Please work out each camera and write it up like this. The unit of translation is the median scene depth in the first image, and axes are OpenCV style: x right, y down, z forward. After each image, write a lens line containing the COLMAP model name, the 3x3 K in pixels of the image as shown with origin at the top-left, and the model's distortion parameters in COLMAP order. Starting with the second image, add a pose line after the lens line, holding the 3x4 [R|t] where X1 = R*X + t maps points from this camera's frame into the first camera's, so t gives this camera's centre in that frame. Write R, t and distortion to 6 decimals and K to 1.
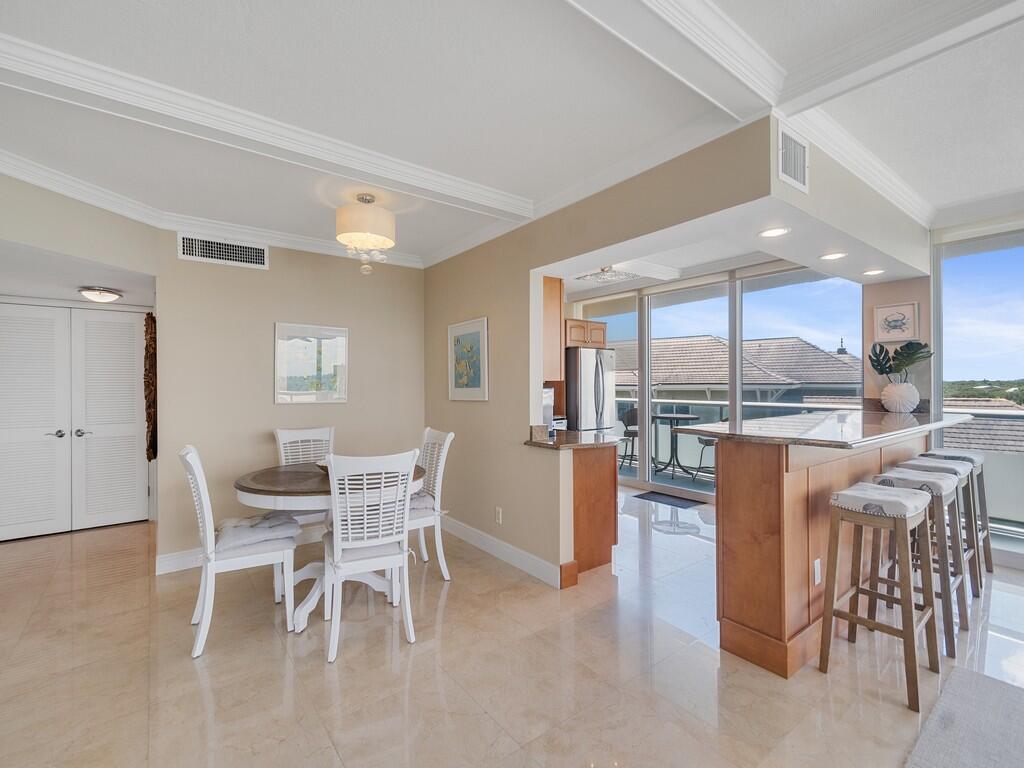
lens RADIAL K [[450.5, 0, 512.0], [0, 450.5, 384.0], [0, 0, 1]] dist [0.000414, 0.000291]
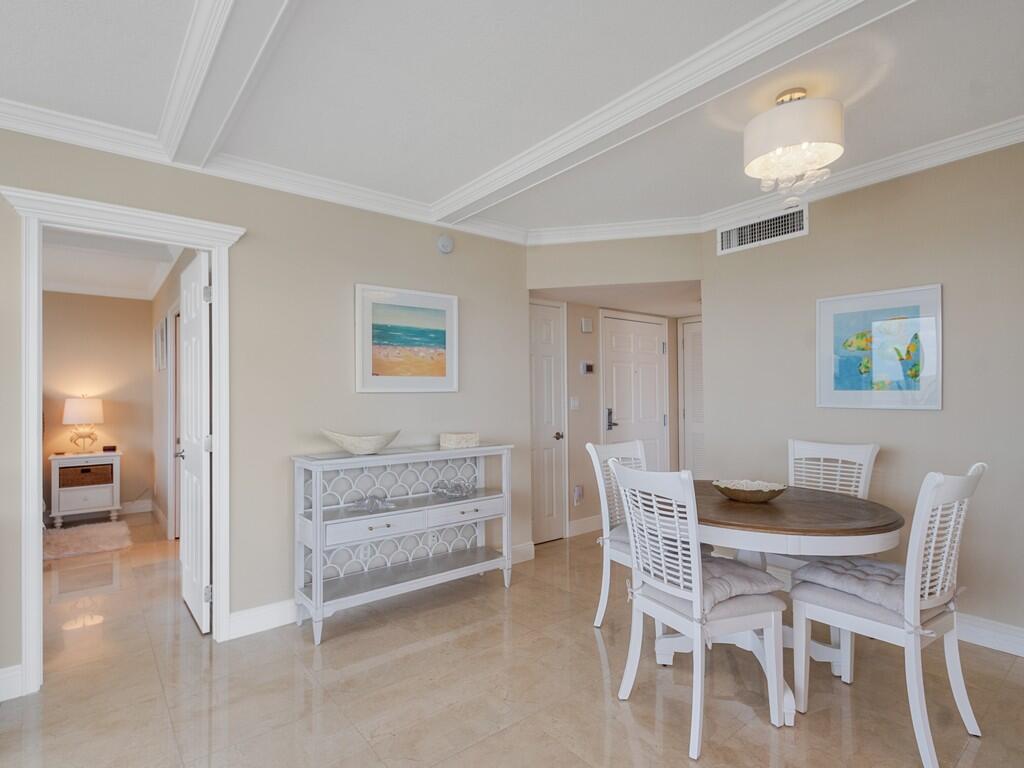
lens RADIAL K [[542.4, 0, 512.0], [0, 542.4, 384.0], [0, 0, 1]] dist [0.001283, 0.000214]
pose [[0.008893, -0.019863, -0.999763, 0.441934], [0.012157, 0.999731, -0.019754, 0.019178], [0.999887, -0.011978, 0.009132, 0.548675]]
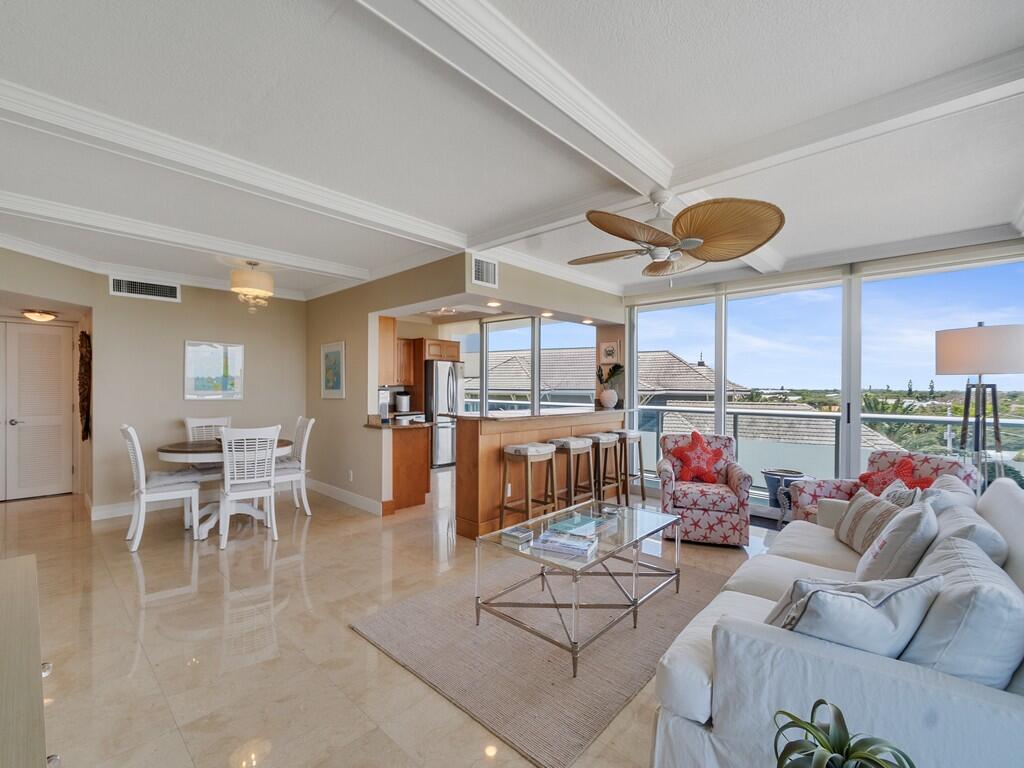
lens RADIAL K [[447.2, 0, 510.4], [0, 447.2, 392.2], [0, 0, 1]] dist [-0.001936, -0.000154]
pose [[0.988126, 0.010461, 0.153289, 0.281383], [-0.011836, 0.999897, 0.008062, -0.001441], [-0.153189, -0.009781, 0.988149, -0.569150]]
